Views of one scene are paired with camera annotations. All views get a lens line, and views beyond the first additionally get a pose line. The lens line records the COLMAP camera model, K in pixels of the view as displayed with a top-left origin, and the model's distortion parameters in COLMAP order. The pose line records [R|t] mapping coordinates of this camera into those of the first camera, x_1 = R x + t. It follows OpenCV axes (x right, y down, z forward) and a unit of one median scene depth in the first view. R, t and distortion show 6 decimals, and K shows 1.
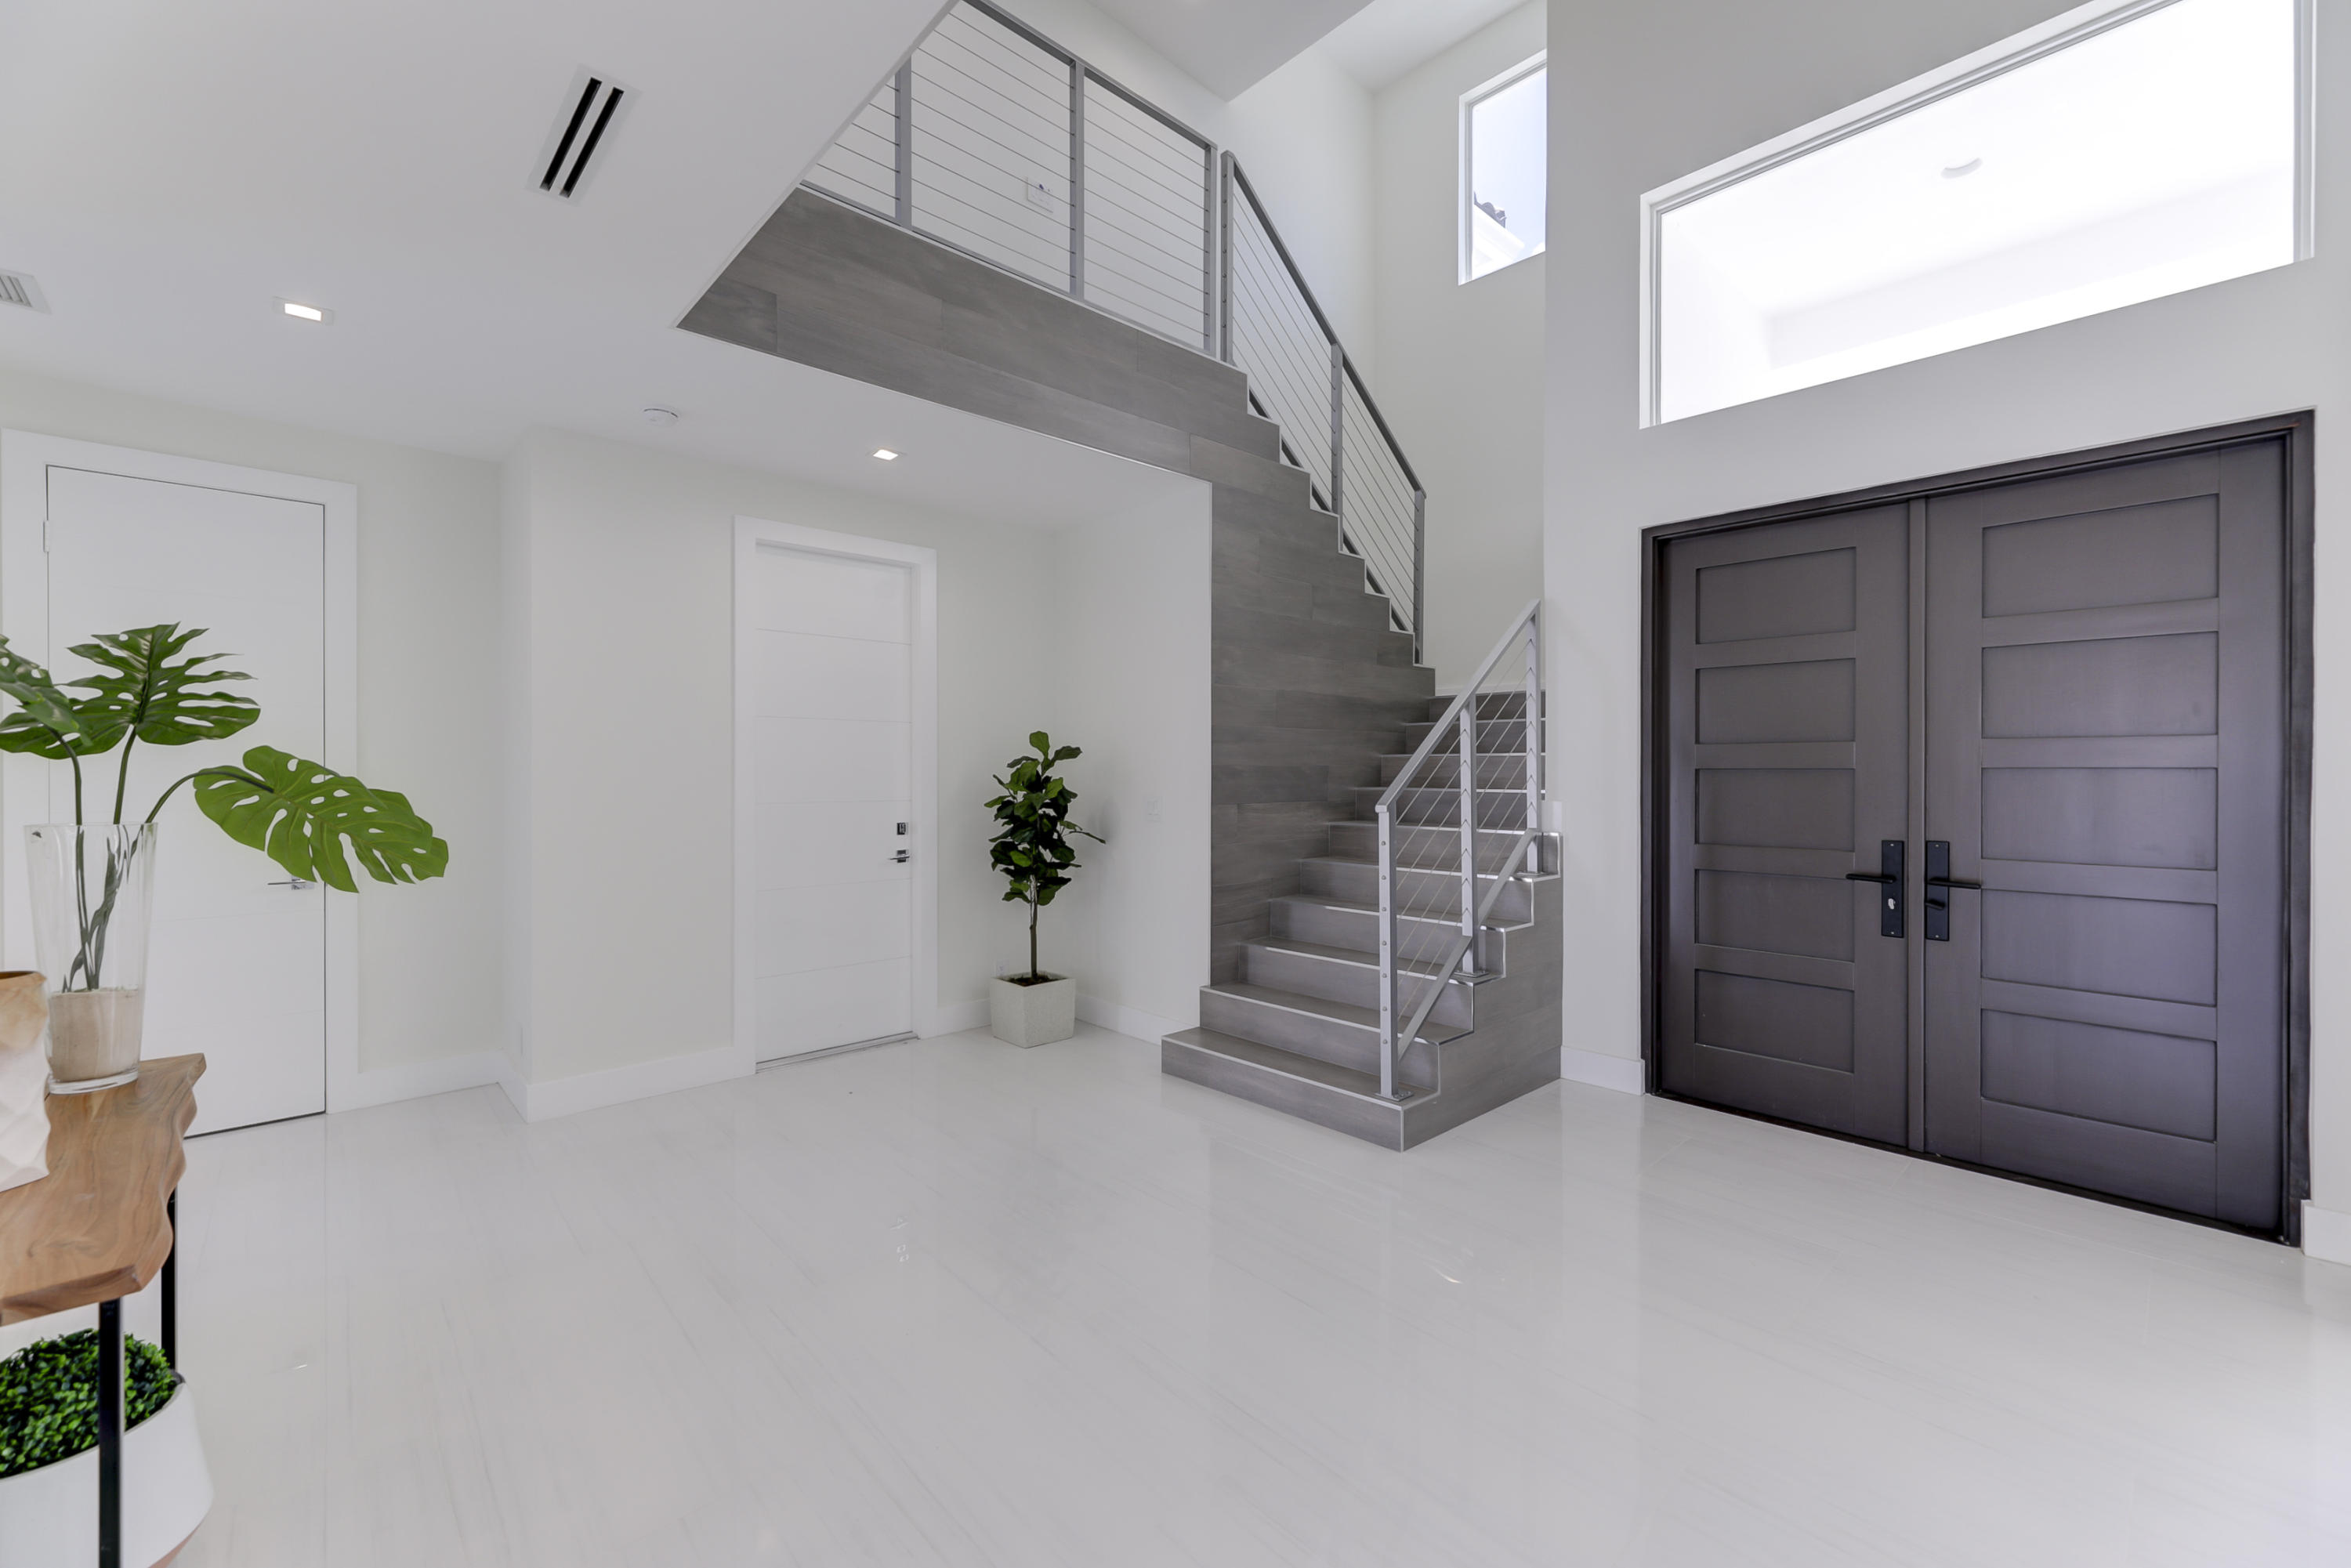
lens RADIAL K [[948.7, 0, 1127.3], [0, 948.7, 778.3], [0, 0, 1]] dist [0.001552, -0.000508]
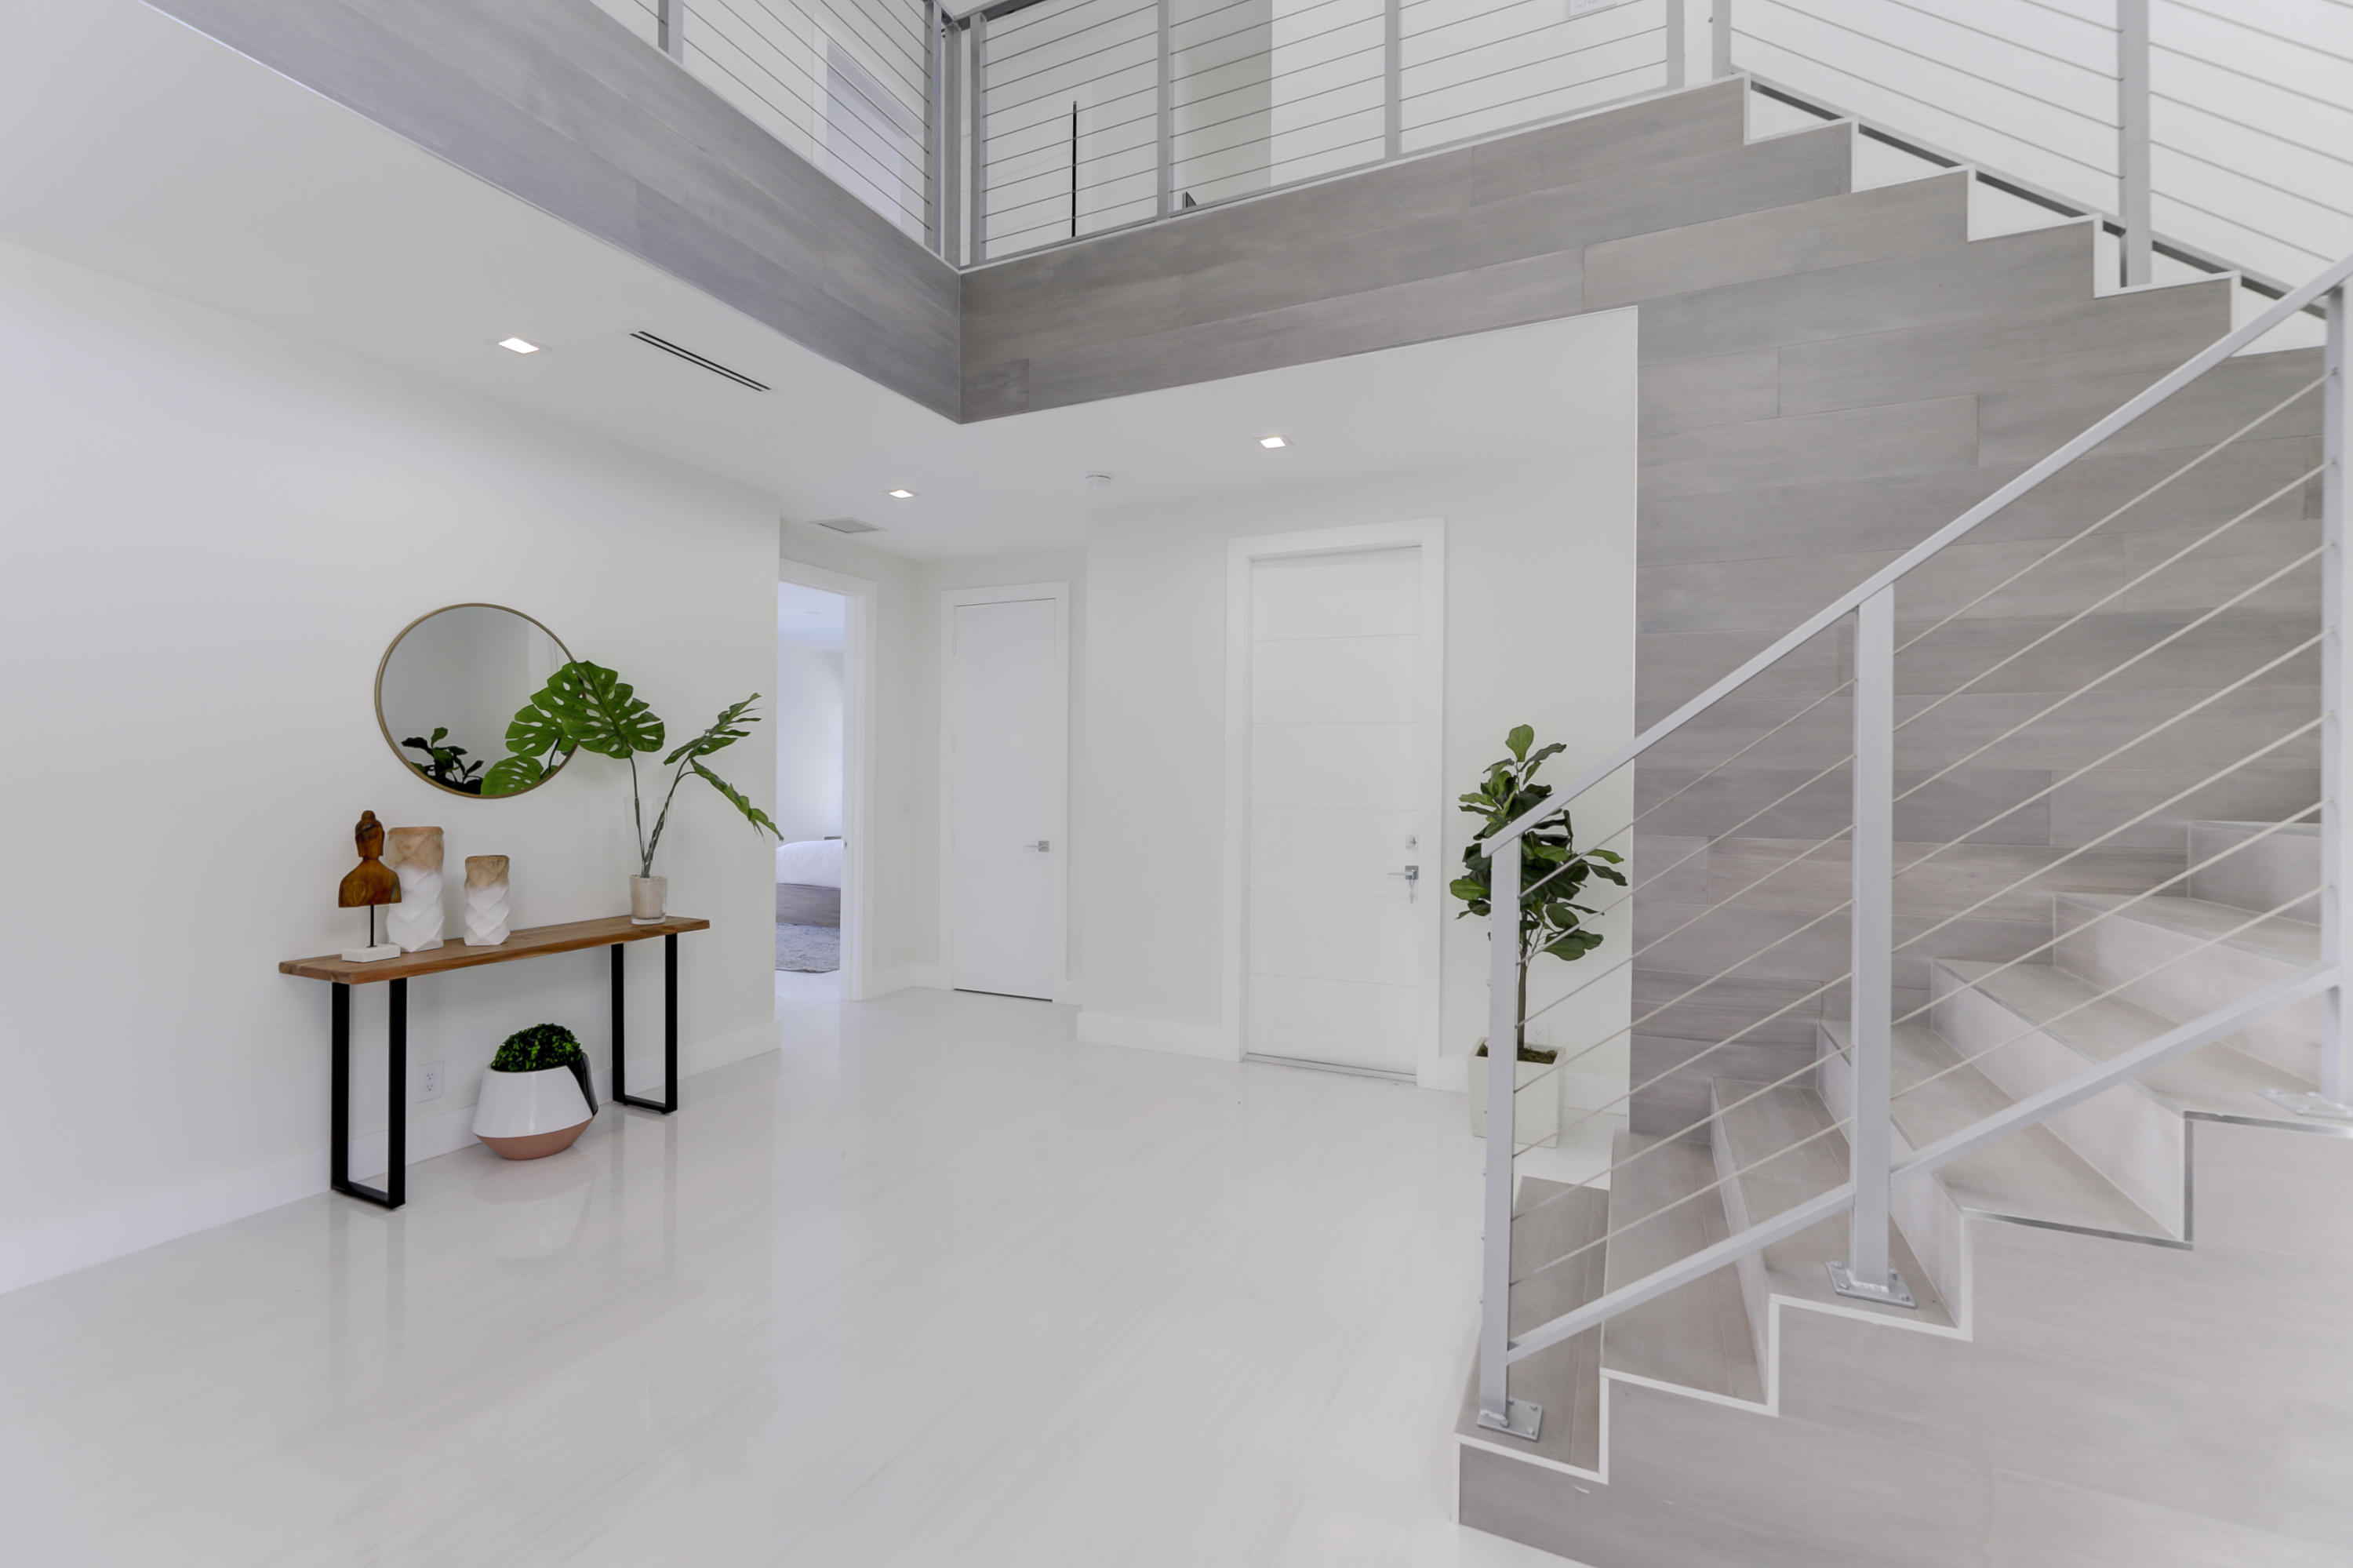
lens RADIAL K [[949.6, 0, 1218.9], [0, 949.6, 781.9], [0, 0, 1]] dist [0.001552, -0.000508]
pose [[0.429566, 0.009408, -0.902987, 0.524900], [-0.006388, 0.999952, 0.007379, -0.009042], [0.903013, 0.002599, 0.429605, 0.496520]]
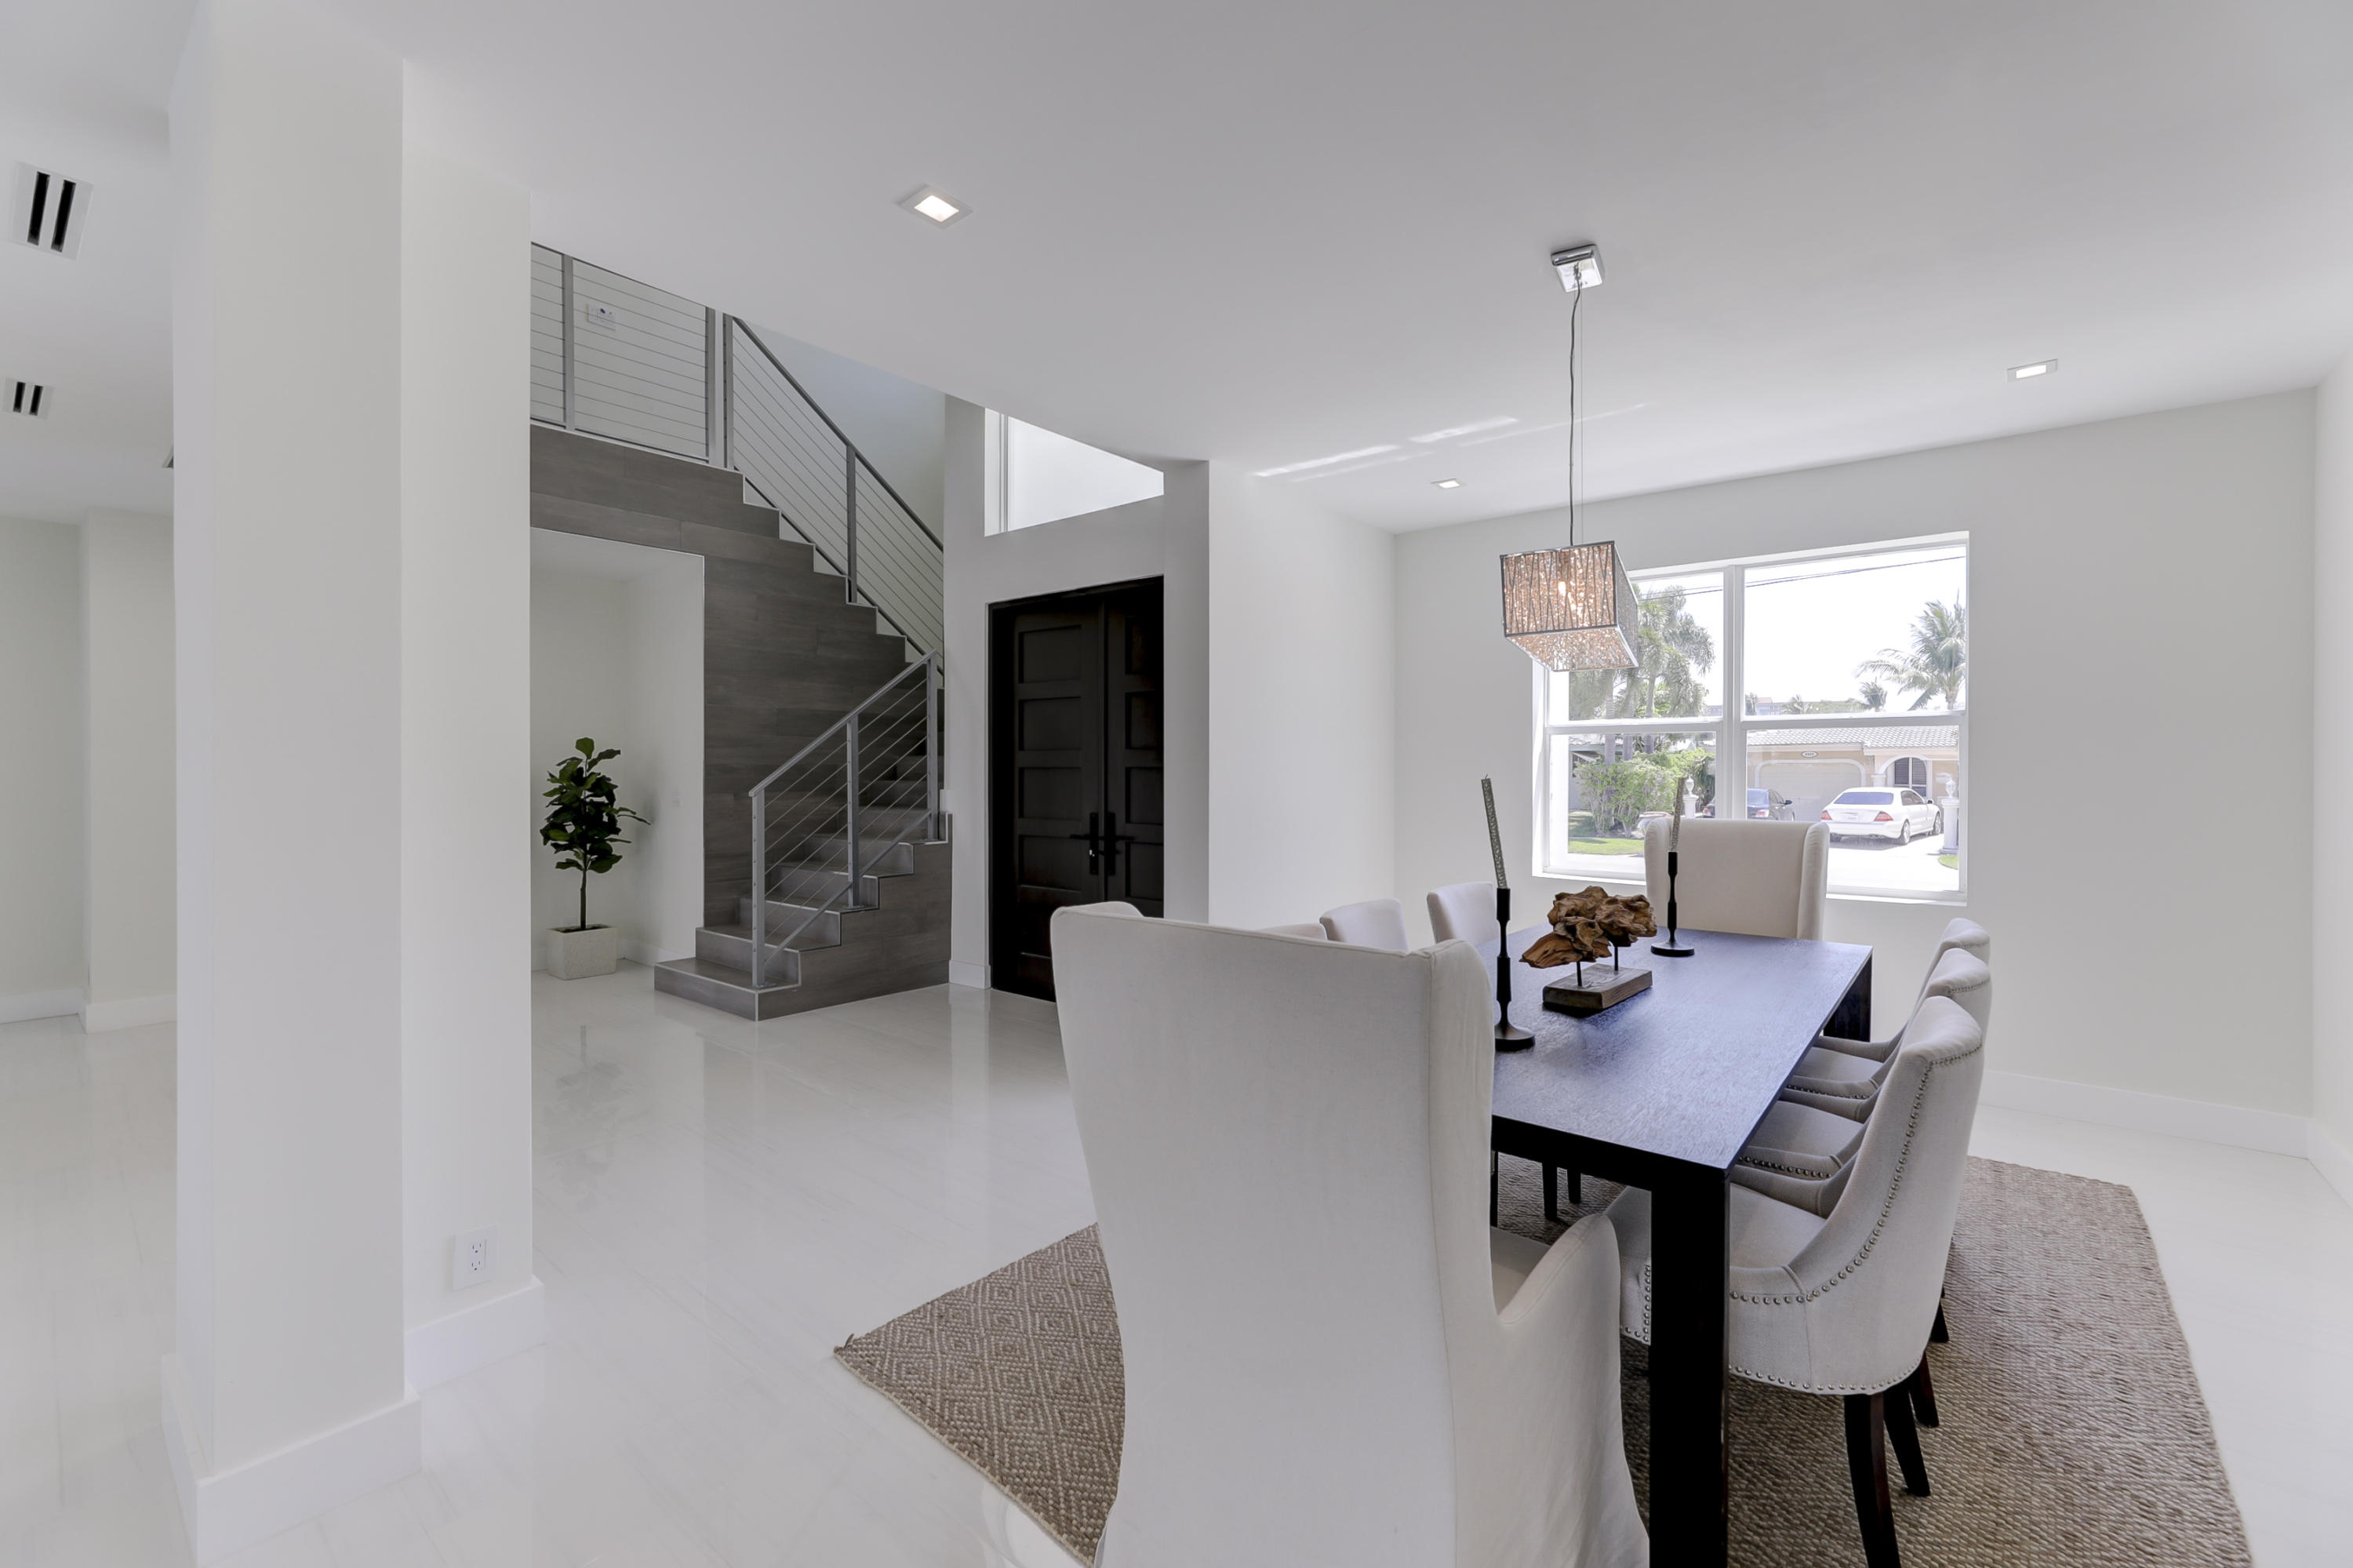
lens RADIAL K [[949.6, 0, 1182.2], [0, 949.6, 776.5], [0, 0, 1]] dist [0.001552, -0.000508]
pose [[0.984286, -0.001414, 0.176578, 0.520272], [0.001100, 0.999998, 0.001878, 0.002106], [-0.176580, -0.001654, 0.984285, -0.456061]]
